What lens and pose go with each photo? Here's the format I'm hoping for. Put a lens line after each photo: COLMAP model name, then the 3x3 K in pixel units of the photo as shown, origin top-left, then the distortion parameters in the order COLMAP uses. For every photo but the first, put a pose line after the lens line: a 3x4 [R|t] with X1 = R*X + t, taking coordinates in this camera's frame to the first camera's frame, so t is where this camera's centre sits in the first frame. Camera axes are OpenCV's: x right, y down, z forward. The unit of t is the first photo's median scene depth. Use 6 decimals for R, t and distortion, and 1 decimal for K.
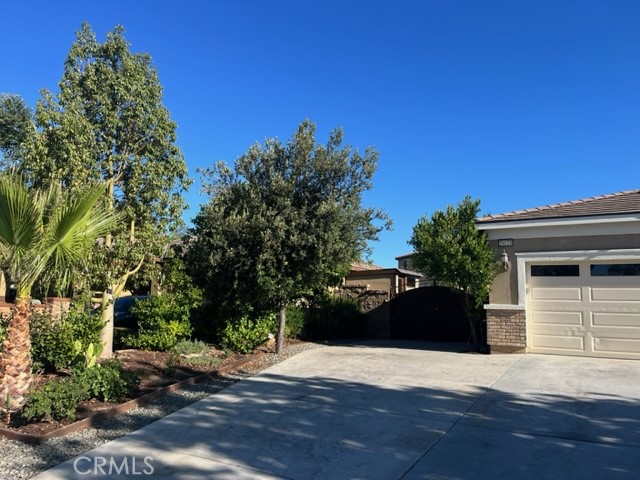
lens RADIAL K [[494.2, 0, 316.3], [0, 494.2, 242.0], [0, 0, 1]] dist [0.054488, -0.056935]
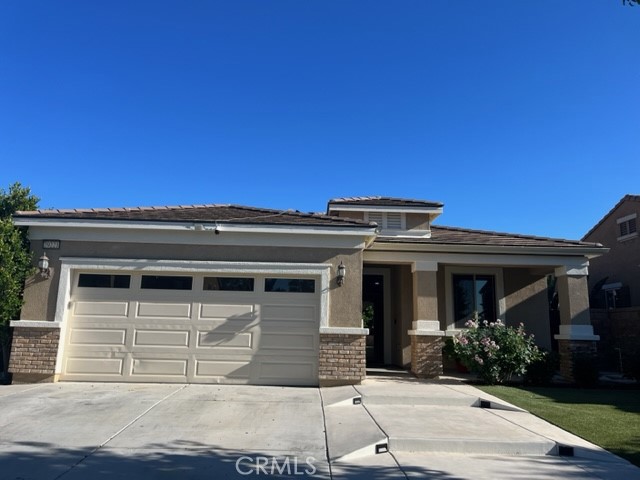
lens RADIAL K [[494.2, 0, 316.0], [0, 494.2, 234.7], [0, 0, 1]] dist [0.054488, -0.056935]
pose [[0.860591, 0.093379, 0.500662, 0.355840], [-0.071265, 0.995455, -0.063166, 0.006424], [-0.504285, 0.018681, 0.863335, 0.079427]]
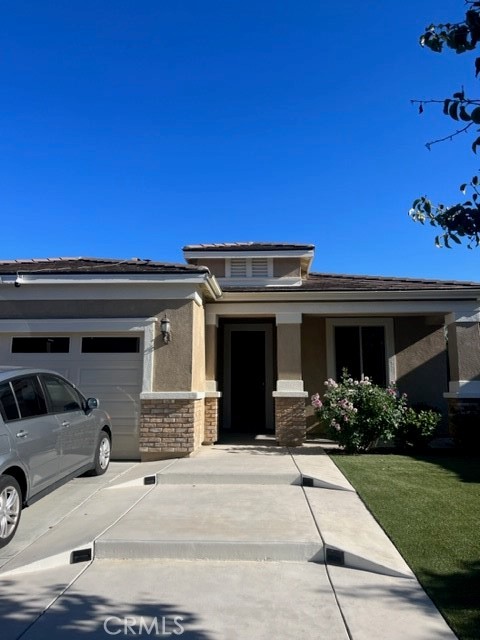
lens RADIAL K [[494.2, 0, 245.1], [0, 494.2, 320.3], [0, 0, 1]] dist [0.054488, -0.056935]
pose [[0.893366, 0.040789, 0.447475, 0.602160], [-0.039101, 0.999151, -0.013012, 0.008797], [-0.447626, -0.005873, 0.894202, 0.095078]]
